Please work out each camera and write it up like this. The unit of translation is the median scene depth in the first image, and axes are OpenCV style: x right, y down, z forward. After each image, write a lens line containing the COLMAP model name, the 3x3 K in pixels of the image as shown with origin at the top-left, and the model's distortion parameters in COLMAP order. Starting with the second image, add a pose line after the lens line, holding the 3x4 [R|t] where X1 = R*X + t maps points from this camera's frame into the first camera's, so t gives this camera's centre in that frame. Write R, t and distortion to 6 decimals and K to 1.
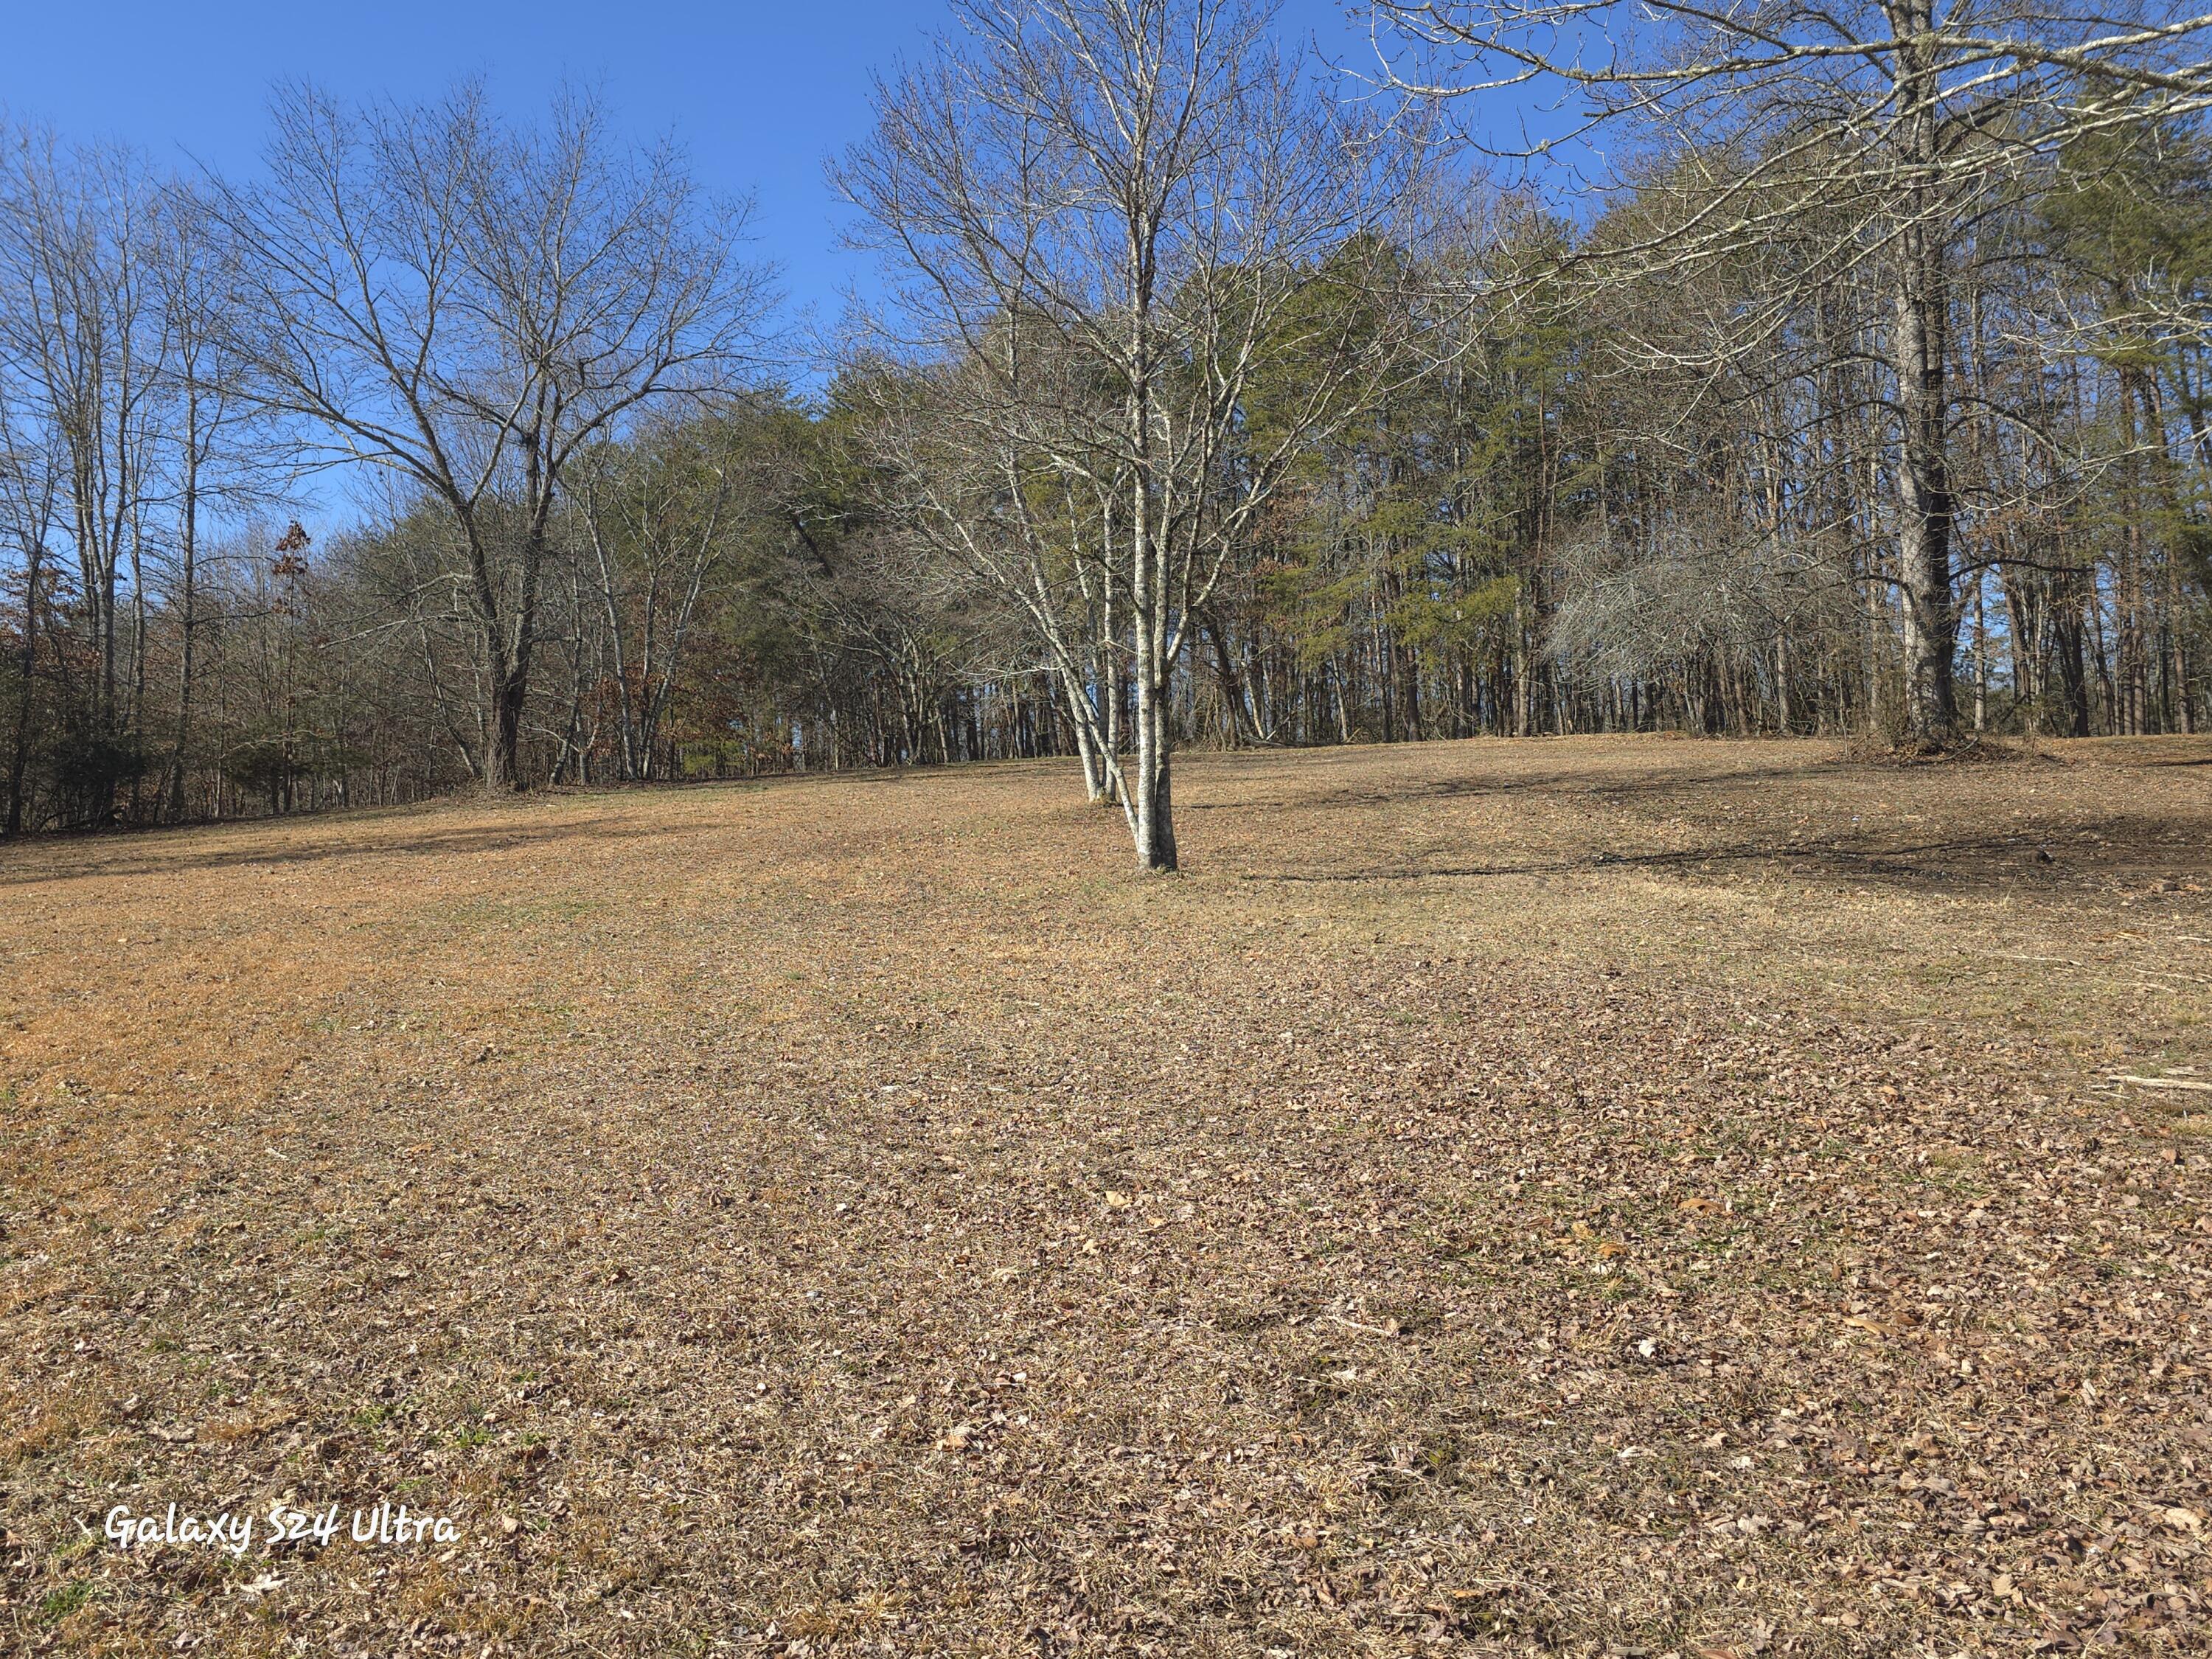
lens RADIAL K [[1474.2, 0, 1106.0], [0, 1474.2, 829.5], [0, 0, 1]] dist [0.063145, -0.068579]
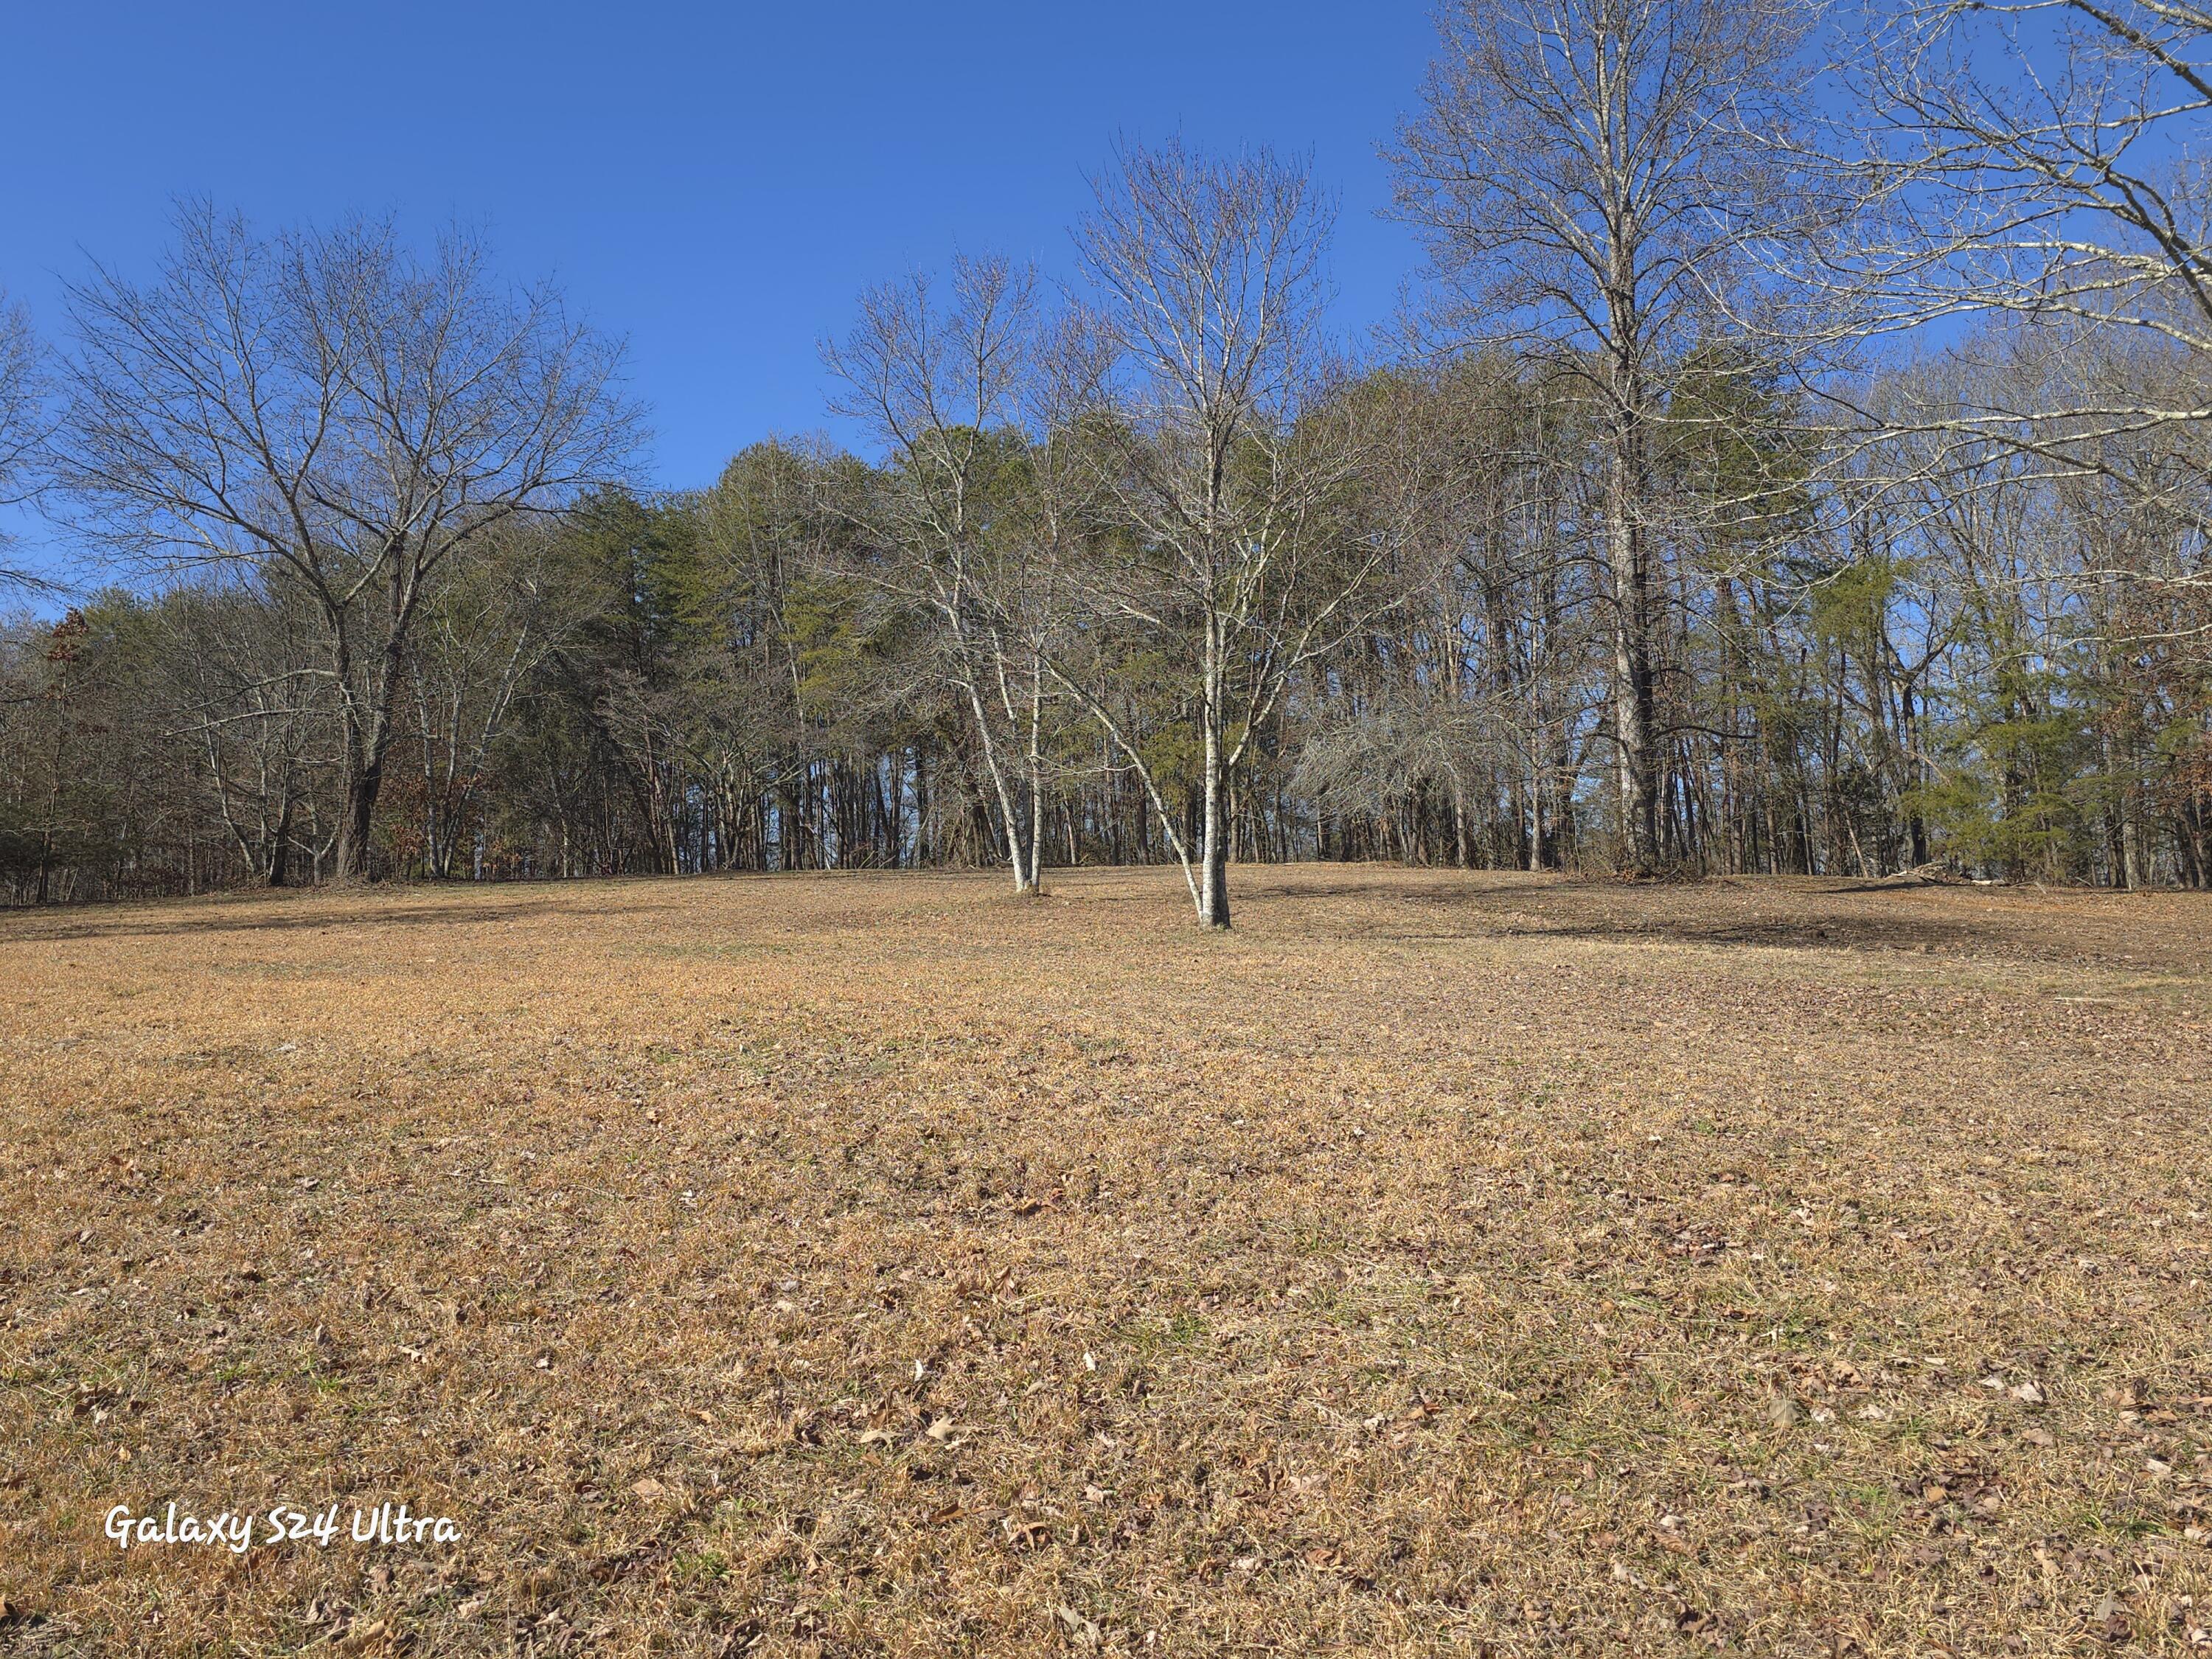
lens RADIAL K [[1384.9, 0, 1116.0], [0, 1384.9, 865.8], [0, 0, 1]] dist [0.008121, 0.003836]
pose [[0.983219, 0.027897, 0.180286, -0.085073], [-0.017678, 0.998158, -0.058043, 0.014001], [-0.181573, 0.053882, 0.981900, -0.053751]]
